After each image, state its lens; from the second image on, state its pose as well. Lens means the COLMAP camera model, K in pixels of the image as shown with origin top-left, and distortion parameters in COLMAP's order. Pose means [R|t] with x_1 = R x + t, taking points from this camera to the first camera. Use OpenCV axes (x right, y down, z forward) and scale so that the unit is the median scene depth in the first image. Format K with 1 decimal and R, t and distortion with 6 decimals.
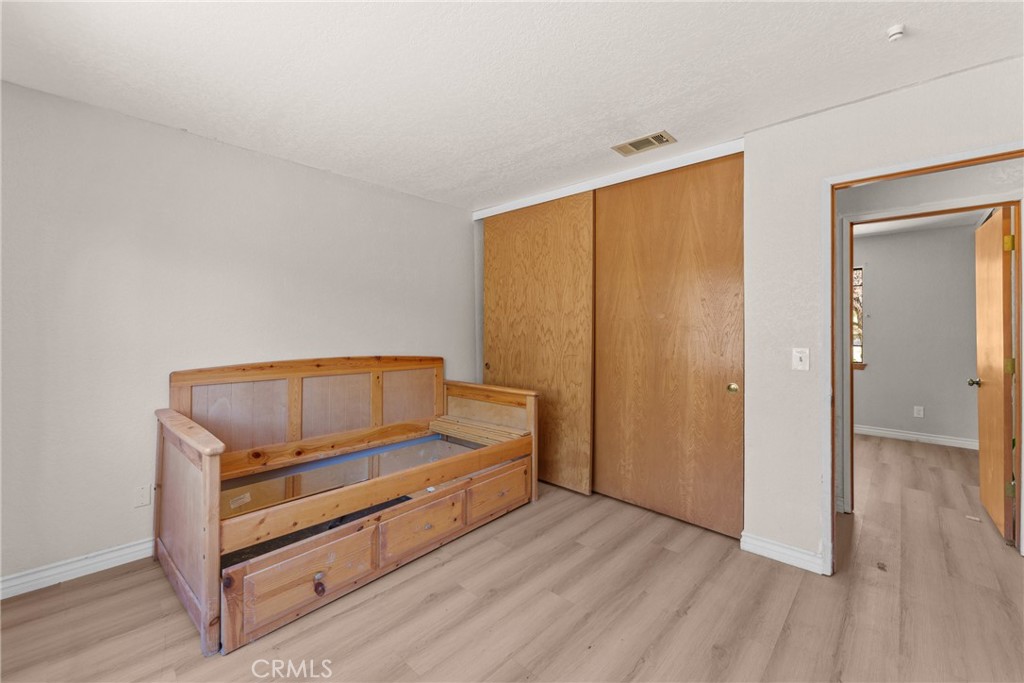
lens RADIAL K [[406.6, 0, 515.1], [0, 406.6, 331.9], [0, 0, 1]] dist [0.001623, 0.000009]
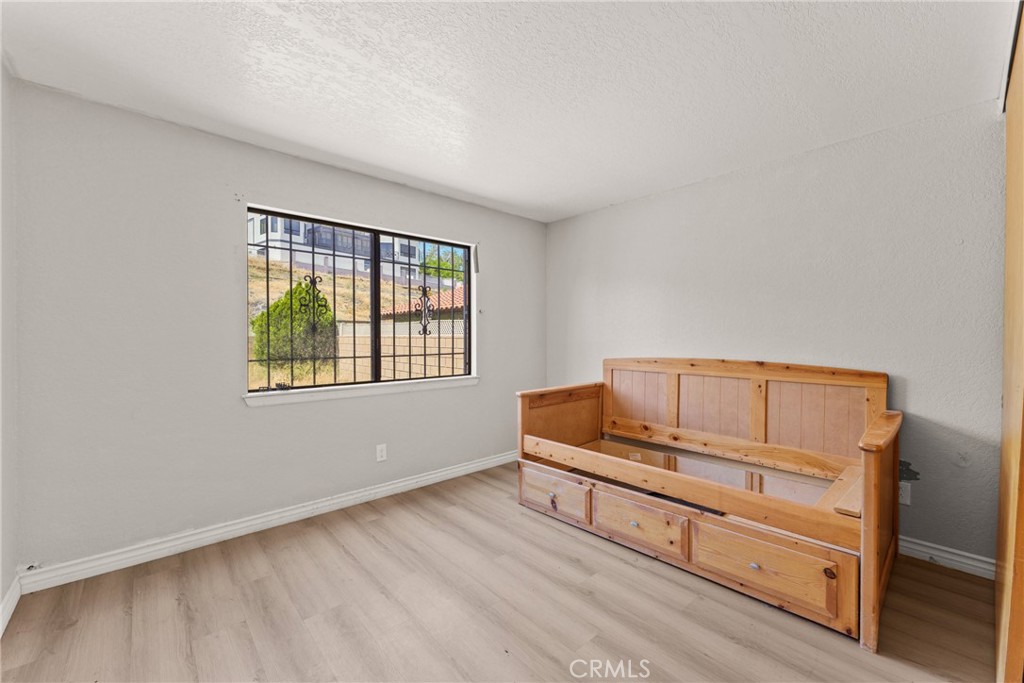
lens RADIAL K [[406.6, 0, 512.6], [0, 406.6, 342.1], [0, 0, 1]] dist [0.001623, 0.000009]
pose [[-0.071334, 0.006679, -0.997430, 0.686072], [-0.005239, 0.999961, 0.007071, 0.017630], [0.997439, 0.005730, -0.071296, 0.644668]]
